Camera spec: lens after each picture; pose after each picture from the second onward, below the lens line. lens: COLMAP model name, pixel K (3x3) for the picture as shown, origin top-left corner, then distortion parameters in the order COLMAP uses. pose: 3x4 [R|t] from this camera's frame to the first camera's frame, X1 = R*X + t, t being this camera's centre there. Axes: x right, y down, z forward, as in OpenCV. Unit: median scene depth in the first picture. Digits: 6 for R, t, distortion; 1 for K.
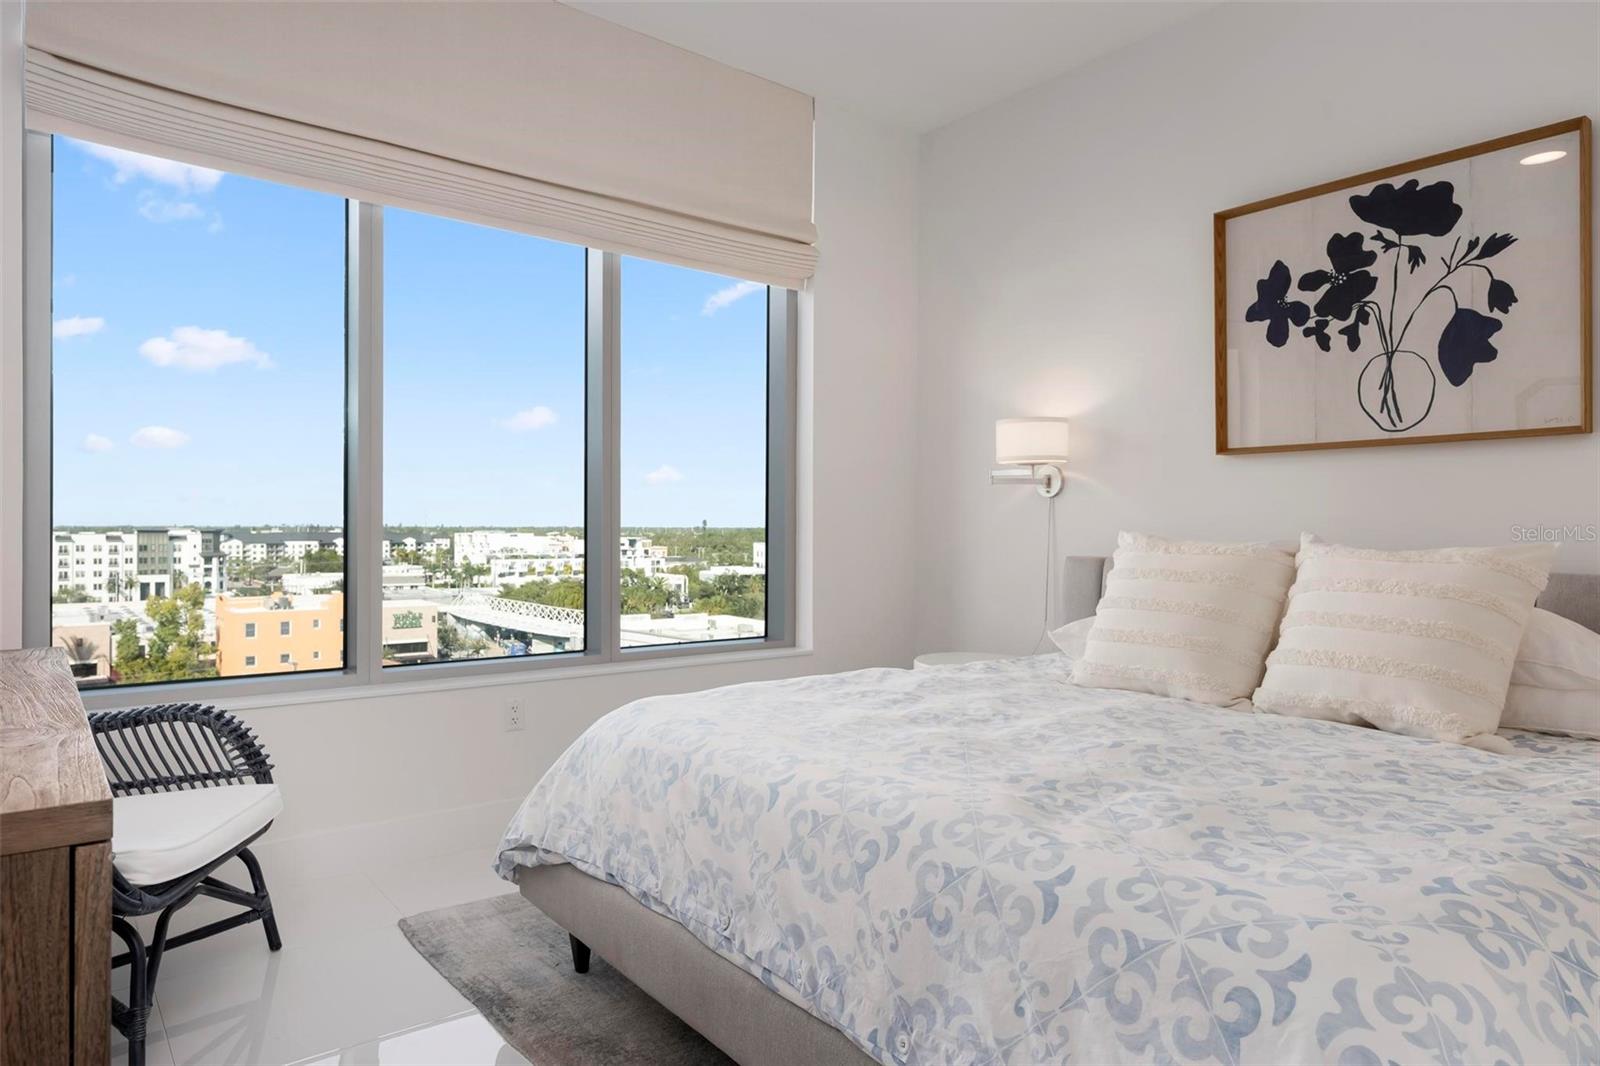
lens RADIAL K [[1001.7, 0, 812.8], [0, 1001.7, 535.2], [0, 0, 1]] dist [0.000997, -0.004093]
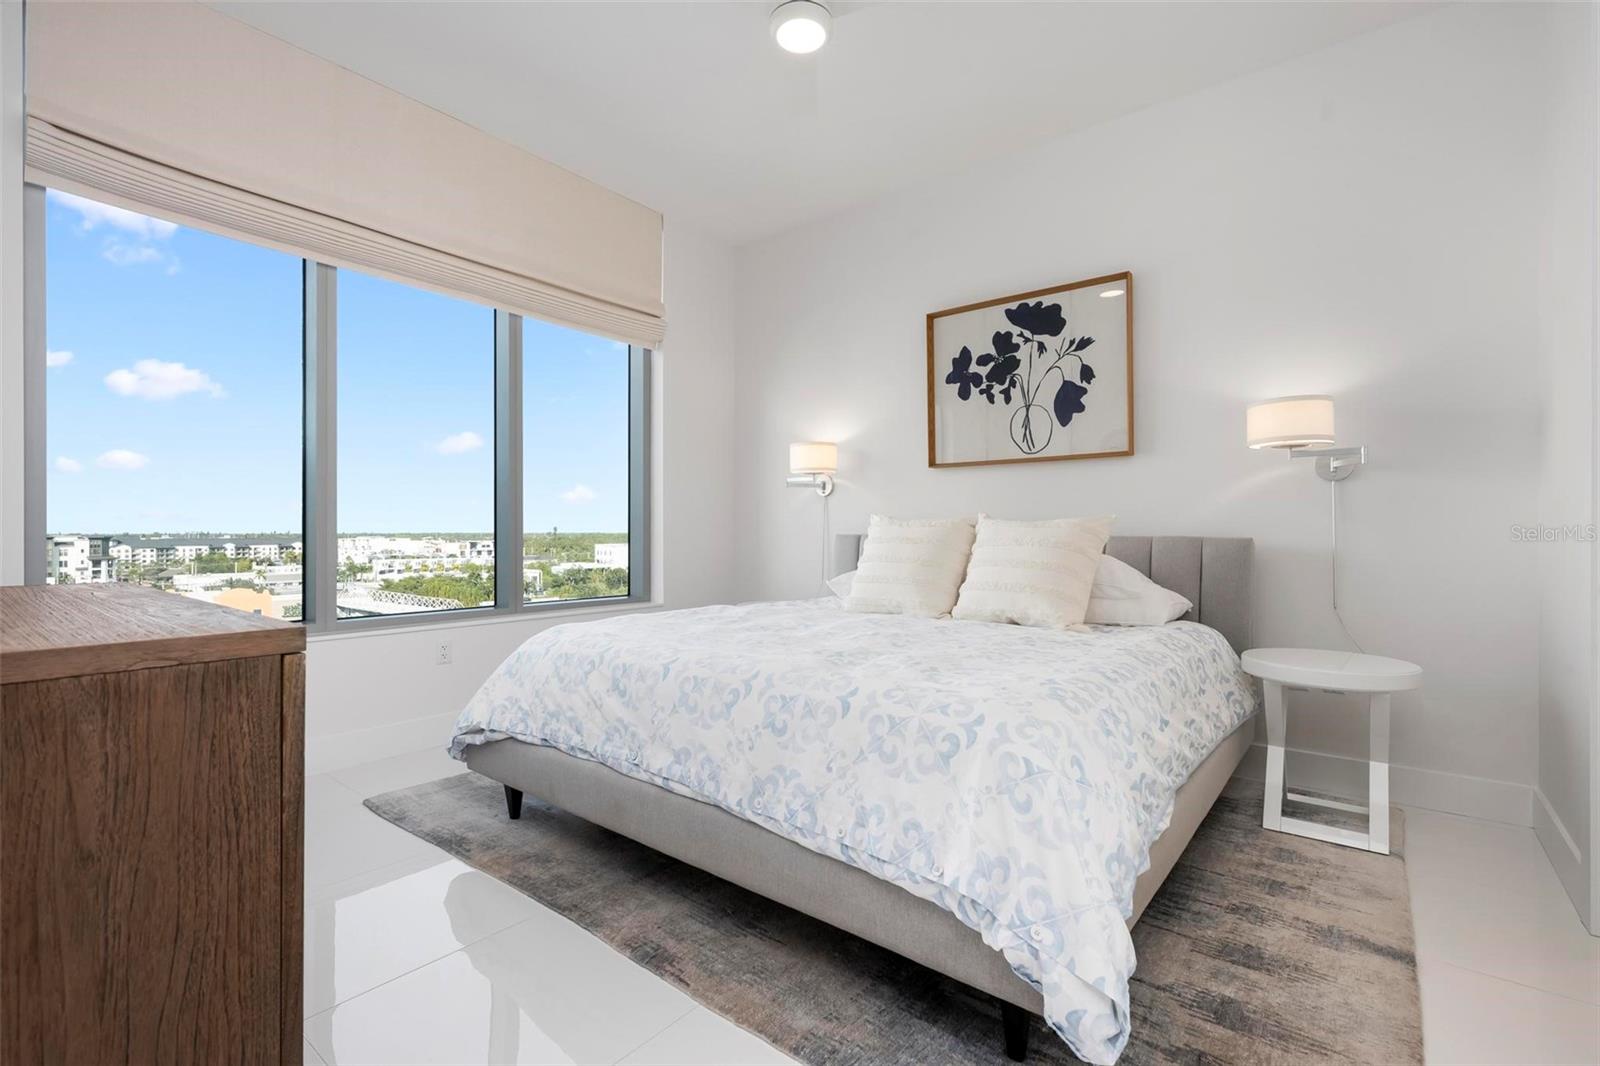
lens RADIAL K [[732.0, 0, 817.7], [0, 732.0, 545.1], [0, 0, 1]] dist [-0.002466, 0.001266]
pose [[0.971852, -0.008665, 0.235435, -0.047794], [0.006478, 0.999928, 0.010061, 0.034931], [-0.235505, -0.008253, 0.971838, -0.096681]]
